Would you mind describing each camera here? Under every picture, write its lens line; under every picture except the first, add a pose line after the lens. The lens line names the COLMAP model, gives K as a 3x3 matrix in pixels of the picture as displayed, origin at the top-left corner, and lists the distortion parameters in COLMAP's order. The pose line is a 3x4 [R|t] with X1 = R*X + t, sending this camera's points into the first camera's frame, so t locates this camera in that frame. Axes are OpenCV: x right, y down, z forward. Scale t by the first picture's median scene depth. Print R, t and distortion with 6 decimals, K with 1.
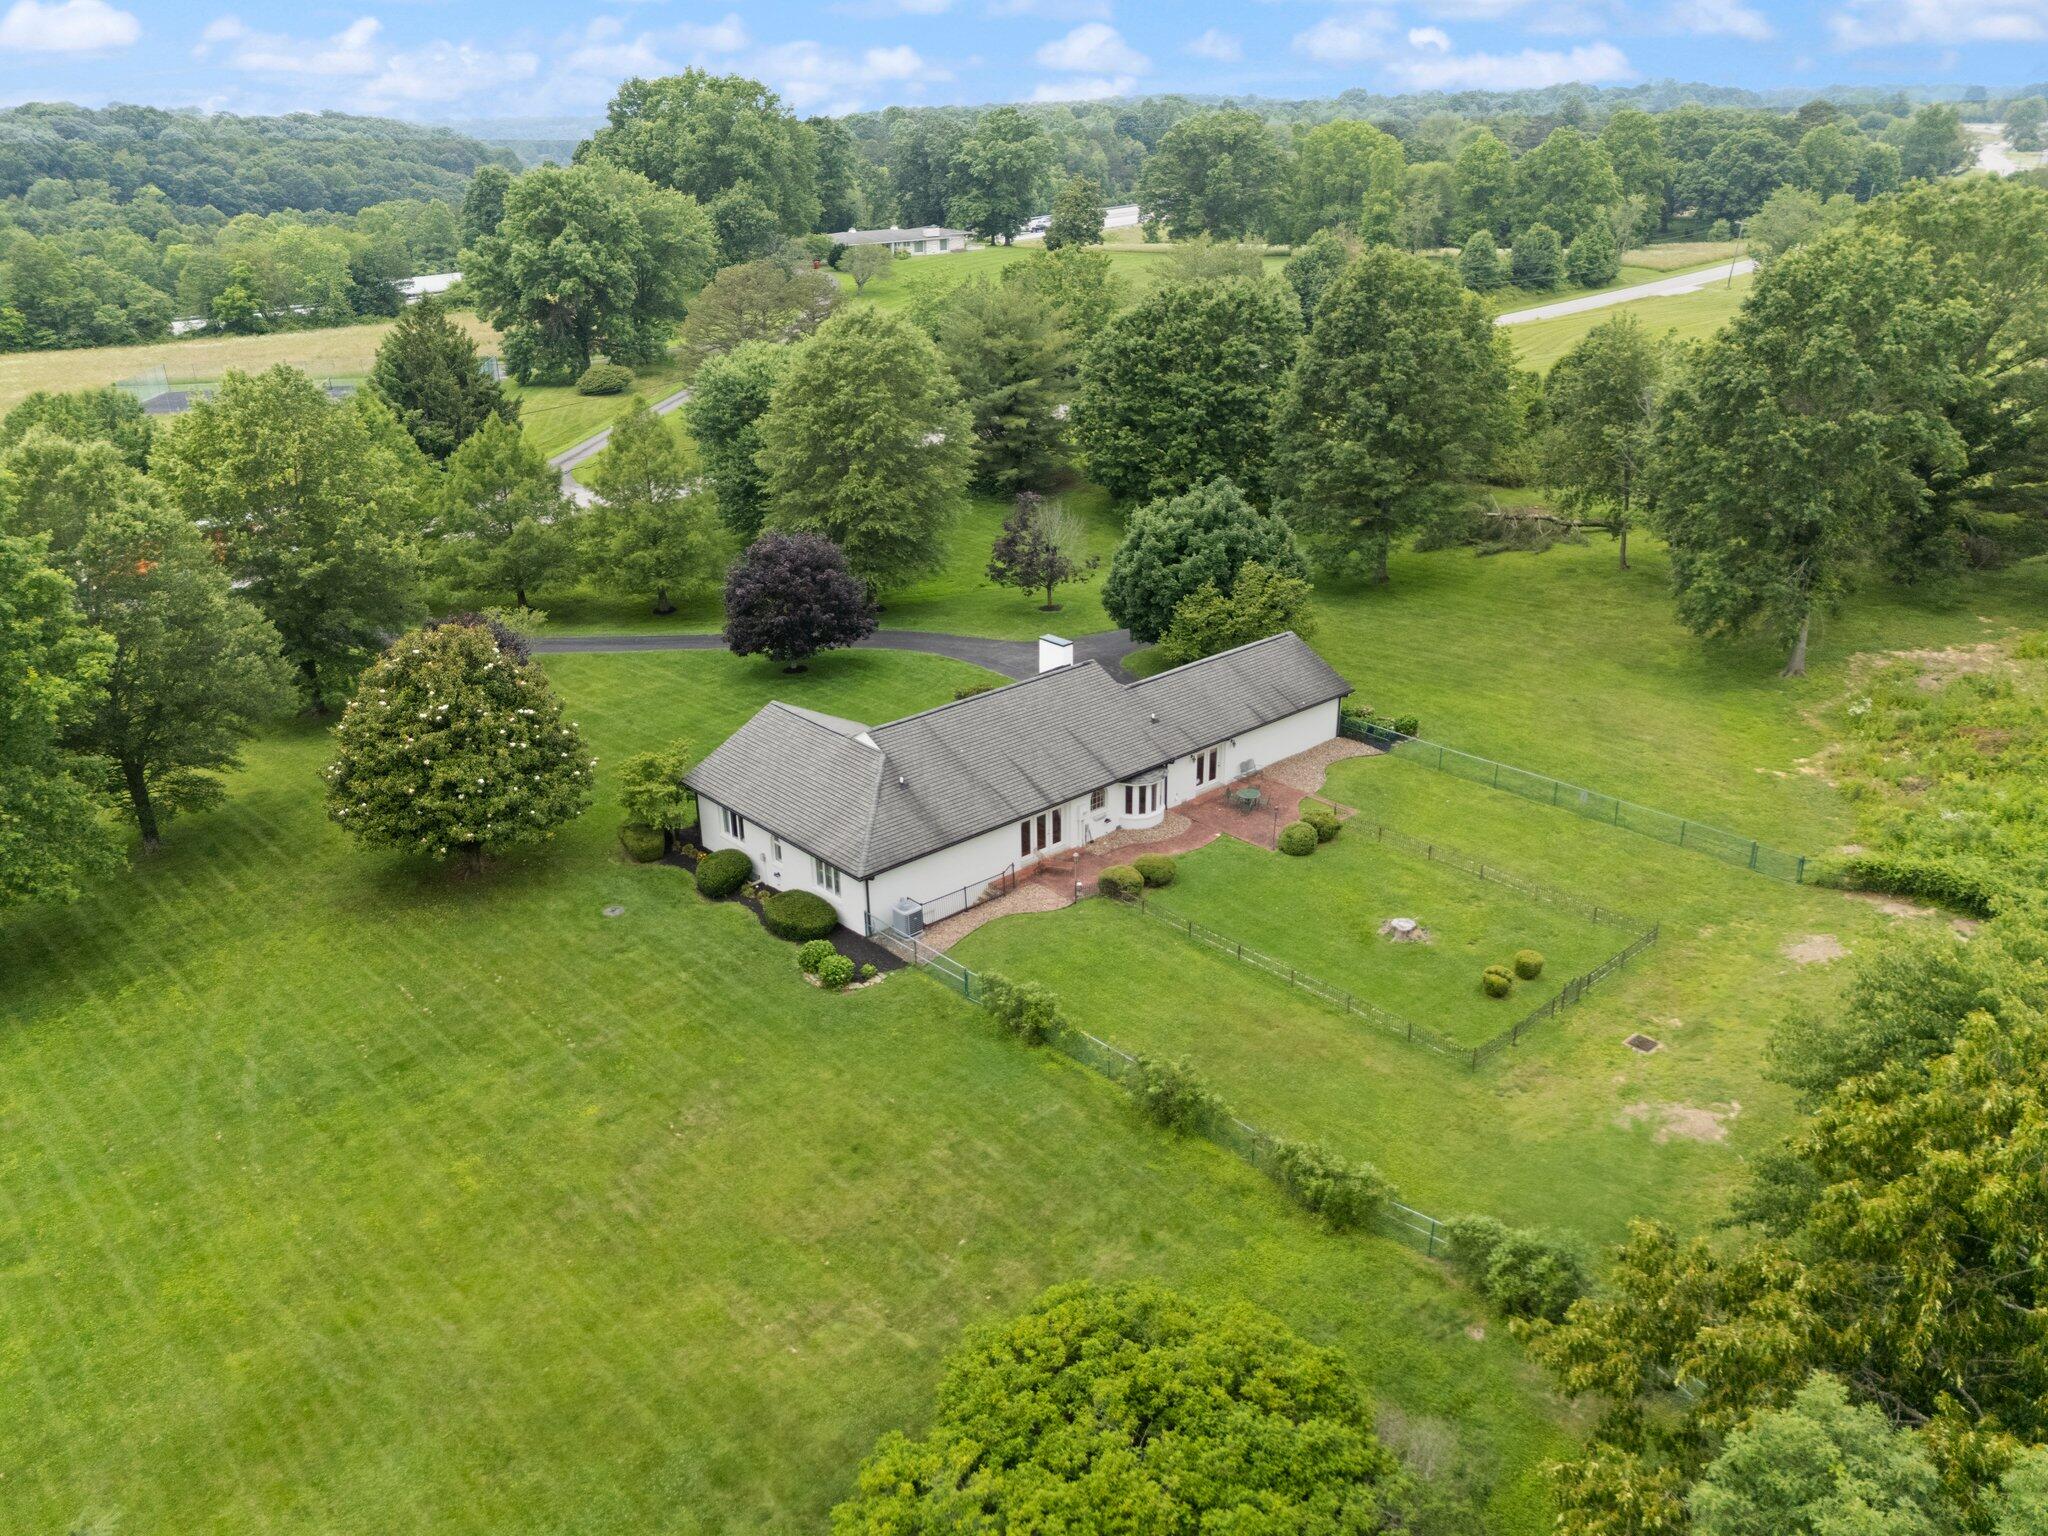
lens RADIAL K [[1496.2, 0, 1024.0], [0, 1496.2, 768.0], [0, 0, 1]] dist [0.063775, -0.002815]
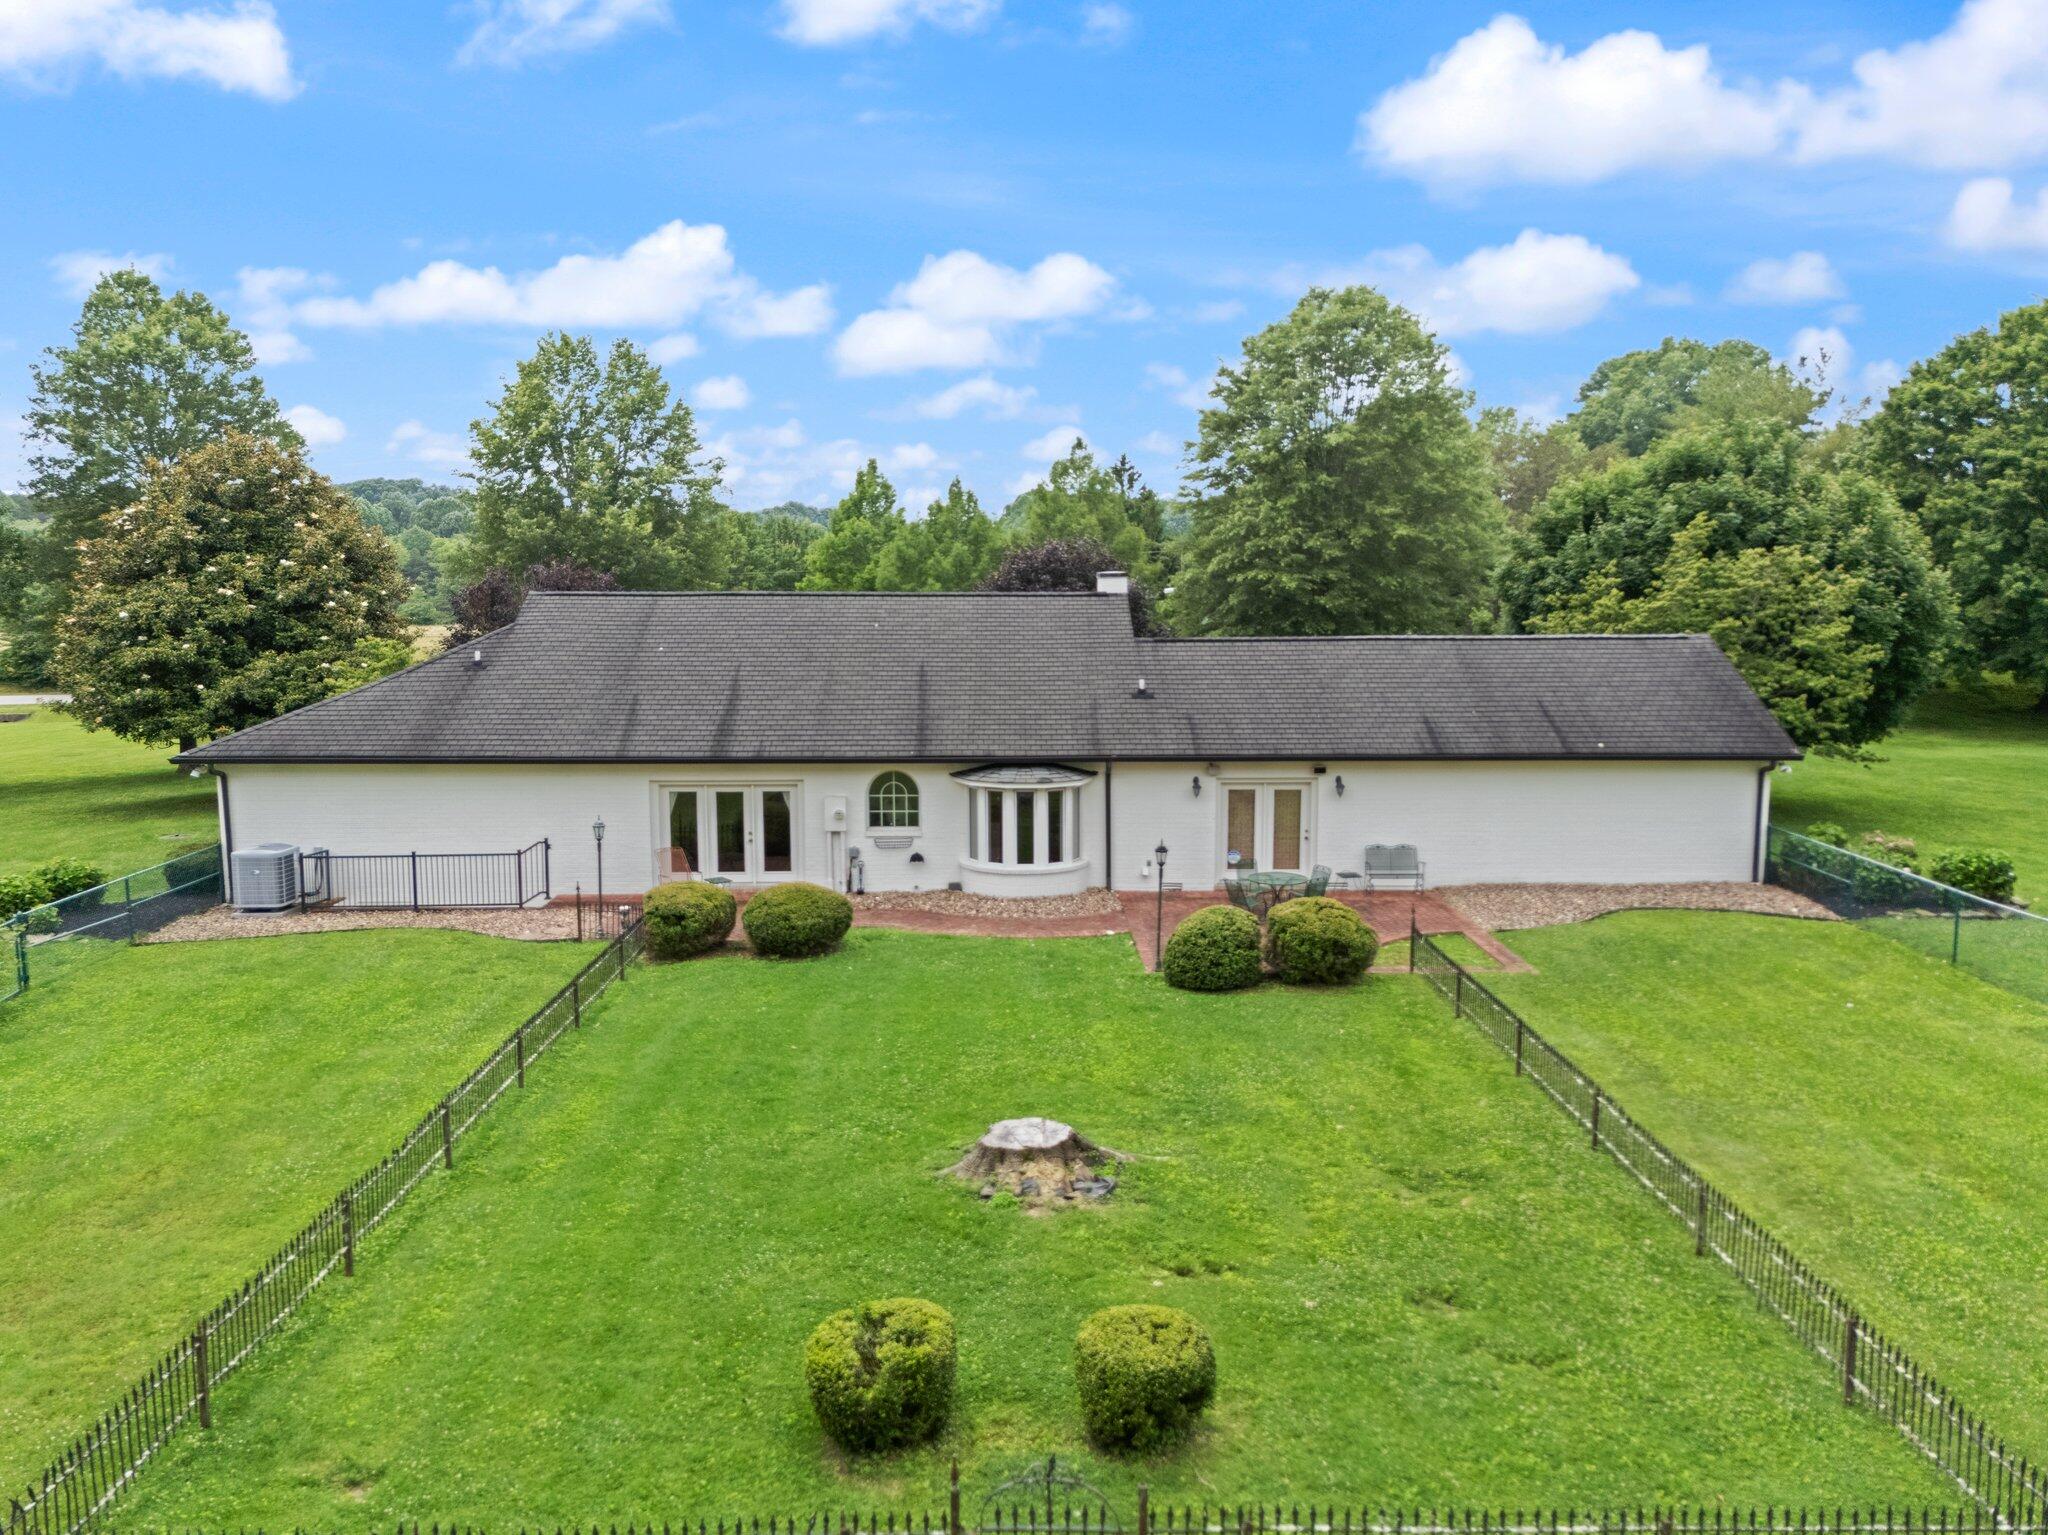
lens RADIAL K [[1496.2, 0, 1024.0], [0, 1496.2, 767.5], [0, 0, 1]] dist [0.063775, -0.002815]
pose [[0.762415, 0.095961, -0.639933, 0.373557], [-0.254789, 0.953573, -0.160562, 0.075896], [0.594816, 0.285463, 0.751469, 0.698991]]
